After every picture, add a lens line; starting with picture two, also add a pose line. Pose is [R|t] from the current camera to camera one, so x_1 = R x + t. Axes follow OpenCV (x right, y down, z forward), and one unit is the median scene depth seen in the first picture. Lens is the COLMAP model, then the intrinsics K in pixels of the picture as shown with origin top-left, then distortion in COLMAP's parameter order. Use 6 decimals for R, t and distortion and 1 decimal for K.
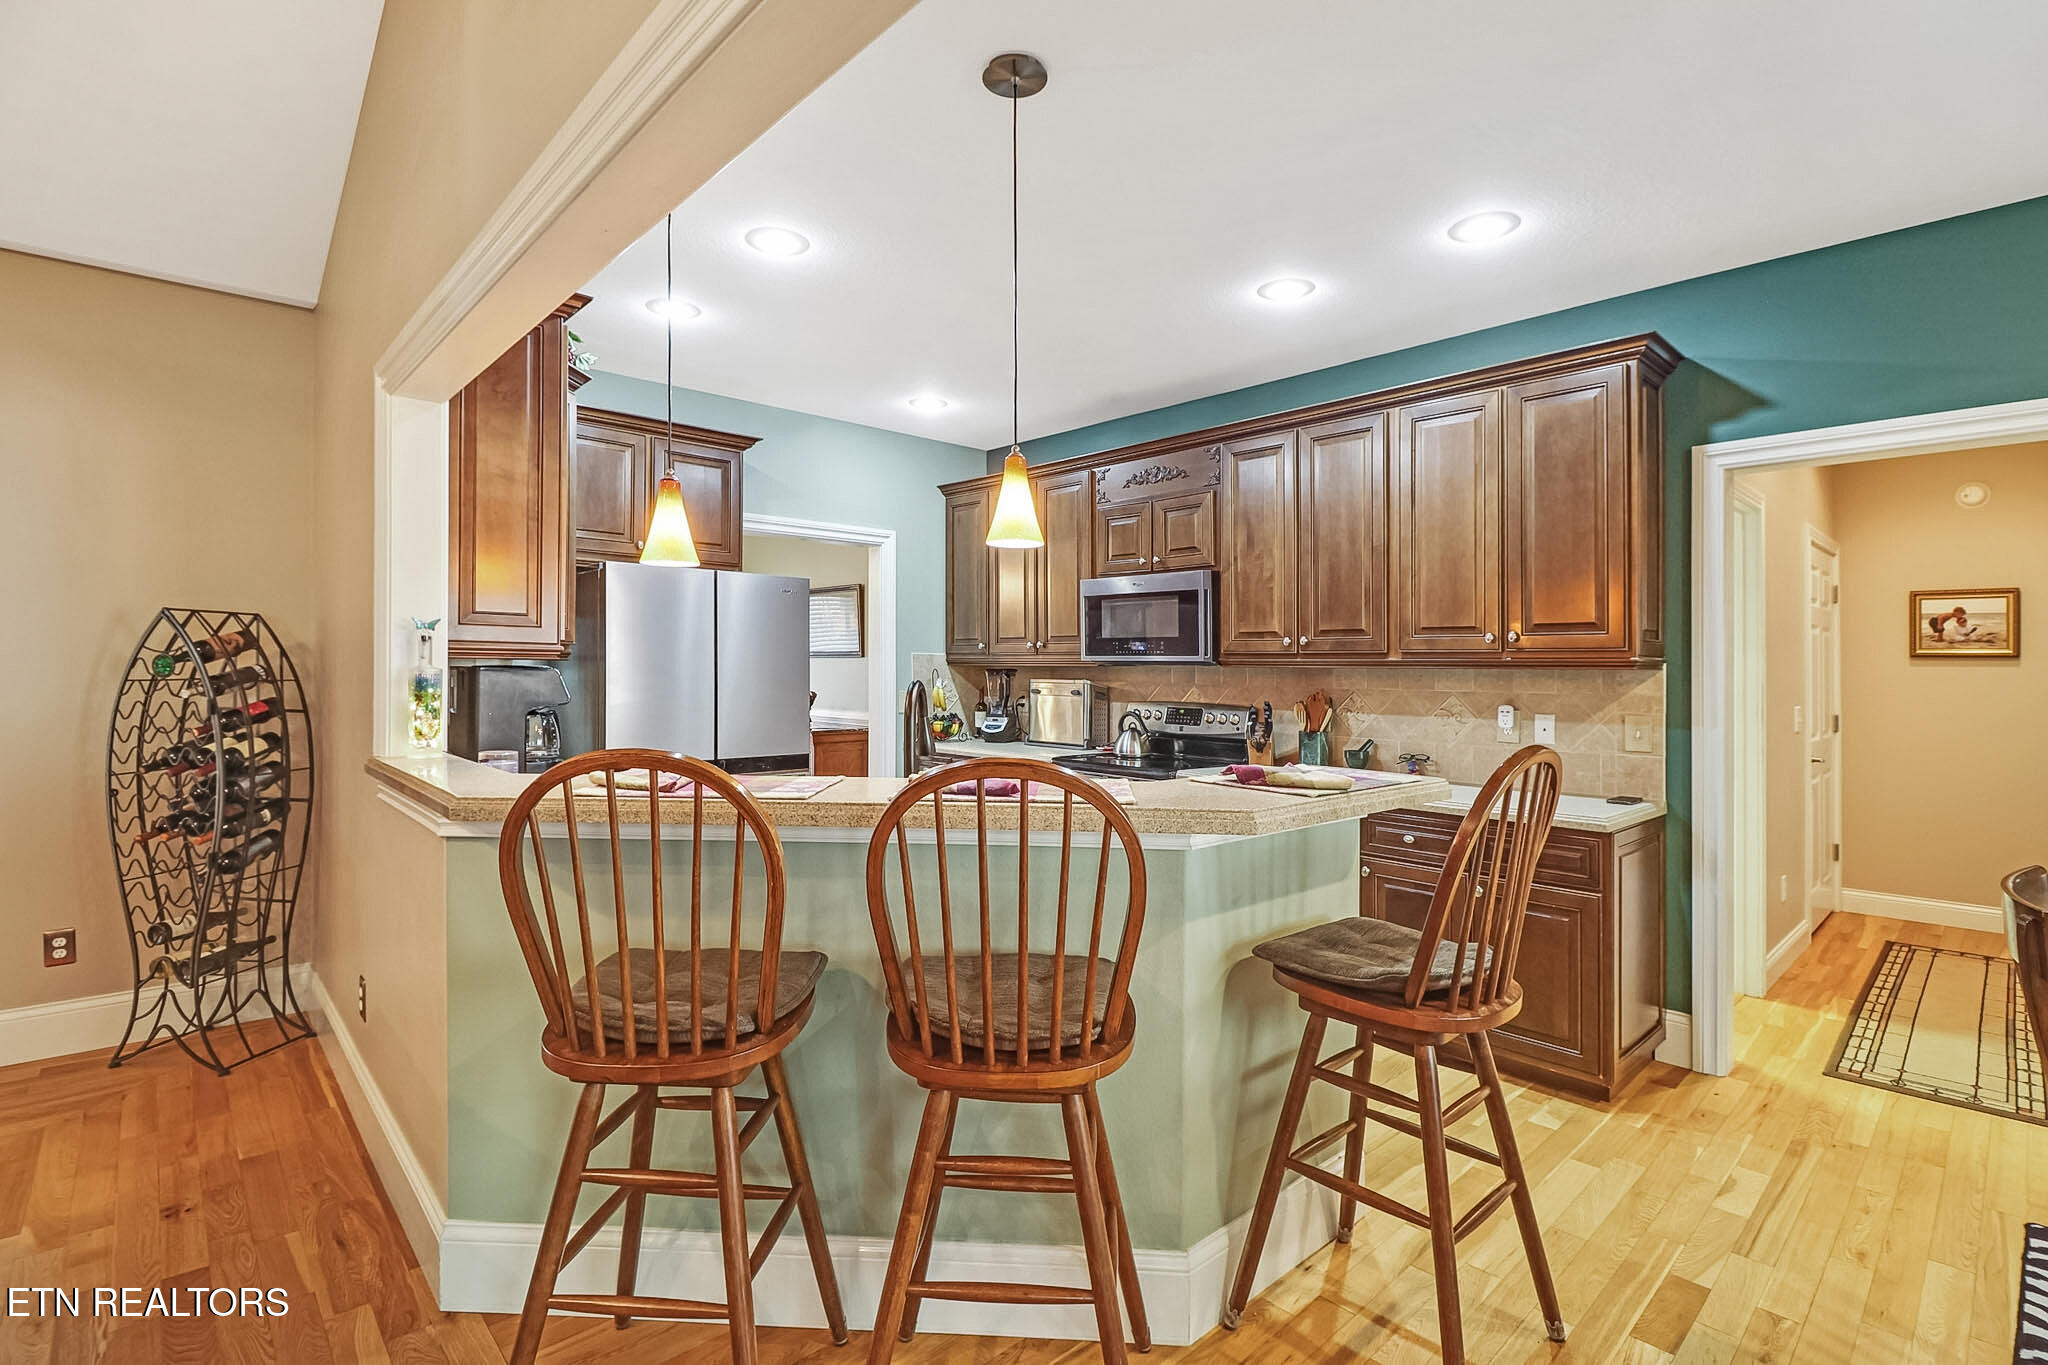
lens RADIAL K [[969.7, 0, 1034.8], [0, 969.7, 667.9], [0, 0, 1]] dist [0.000049, -0.000082]
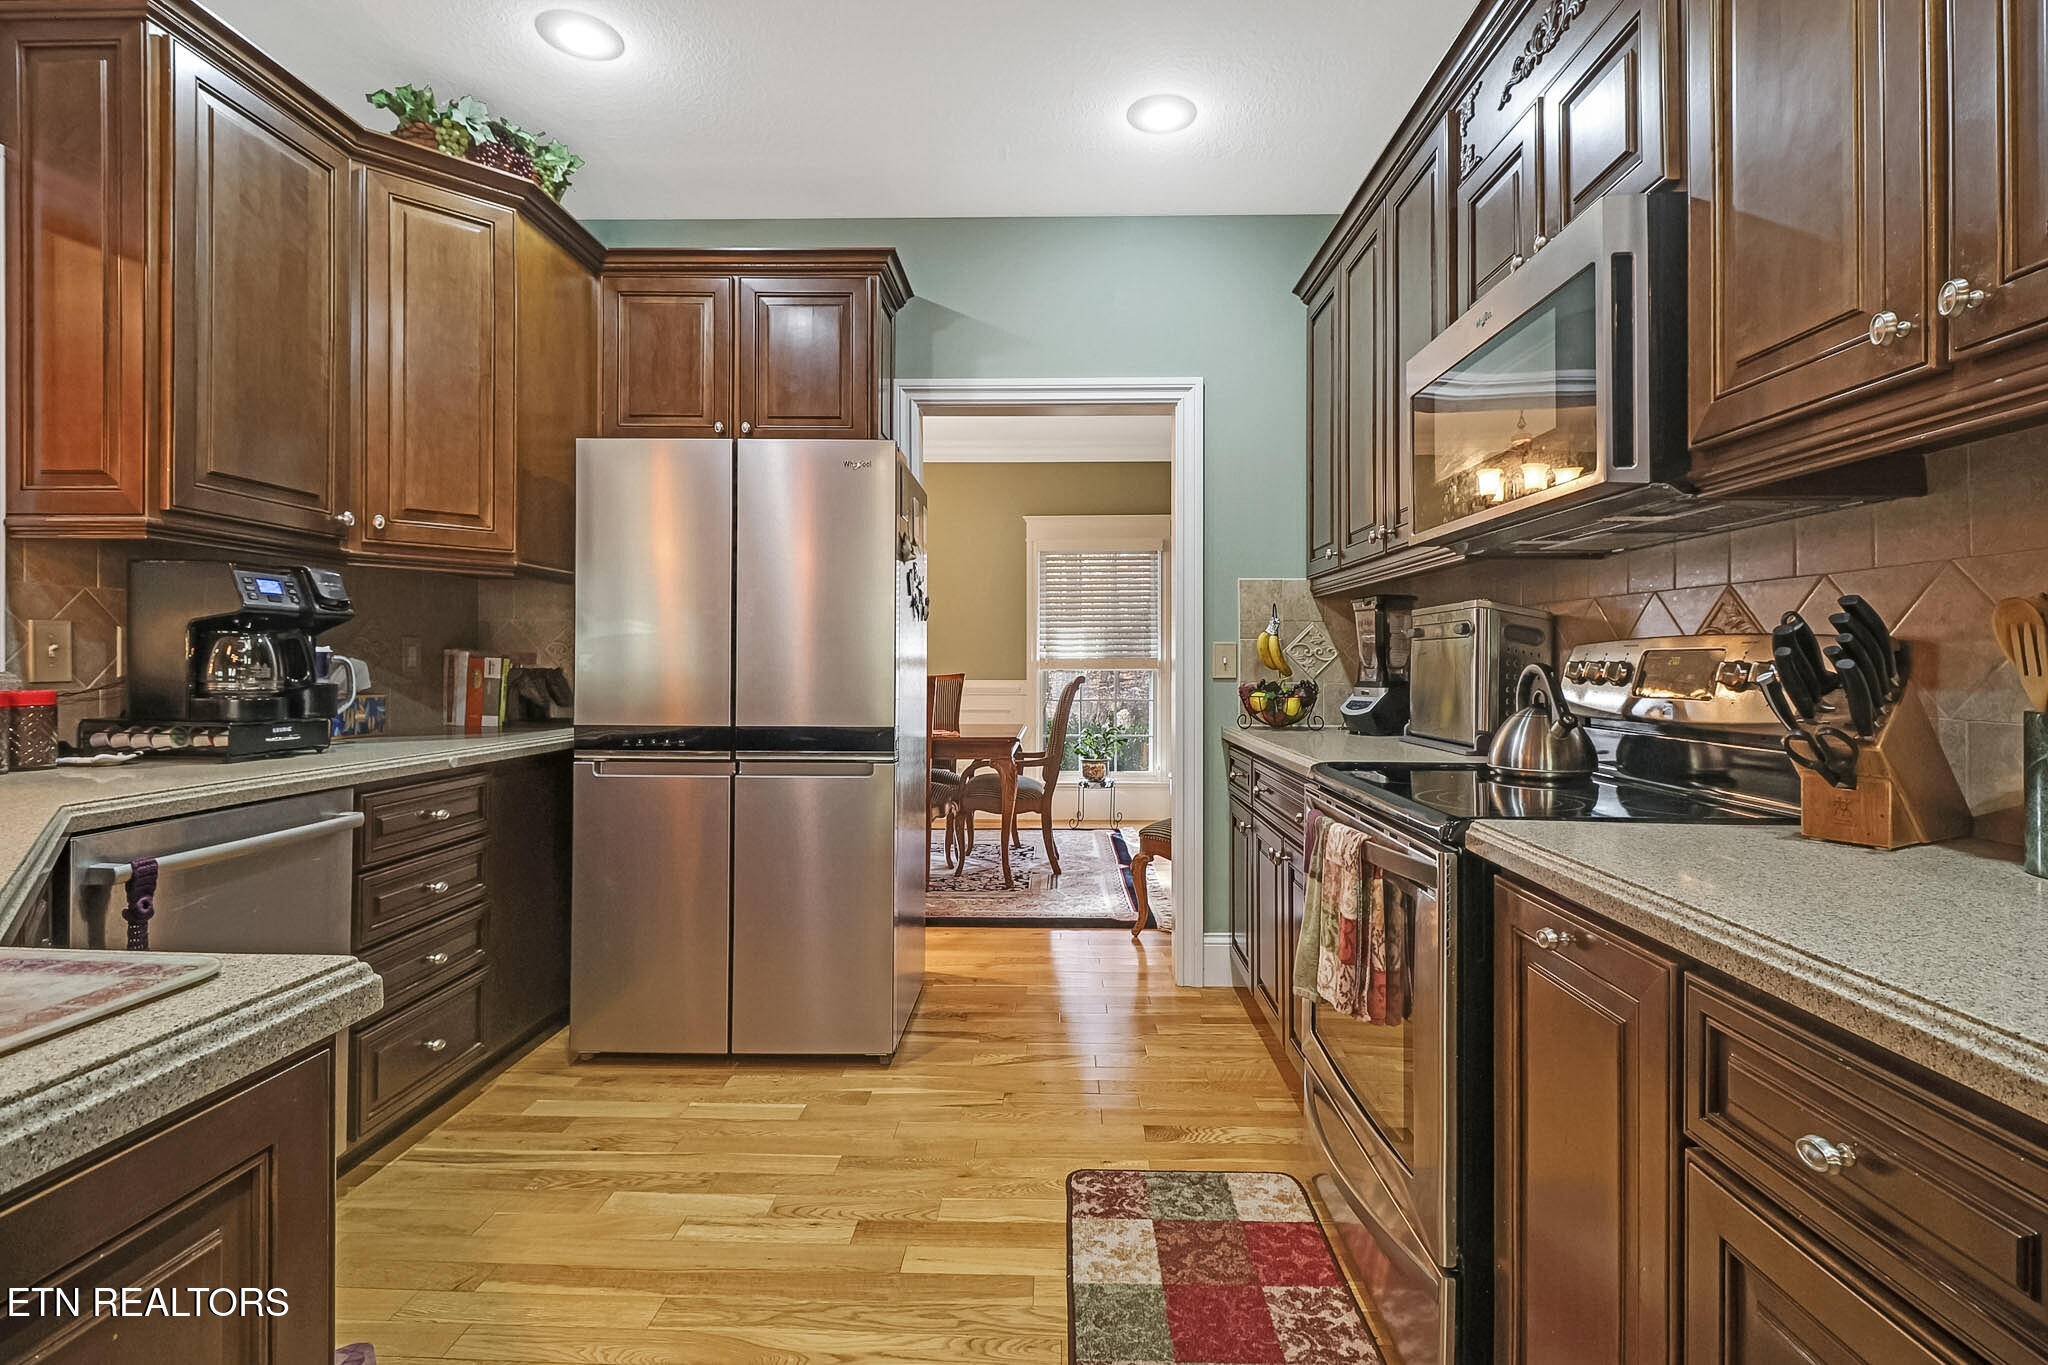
lens RADIAL K [[969.7, 0, 1034.8], [0, 969.7, 667.9], [0, 0, 1]] dist [0.000049, -0.000082]
pose [[0.721265, -0.002998, -0.692653, 0.228506], [0.005497, 0.999984, 0.001395, 0.045155], [0.692637, -0.004813, 0.721270, 0.573072]]
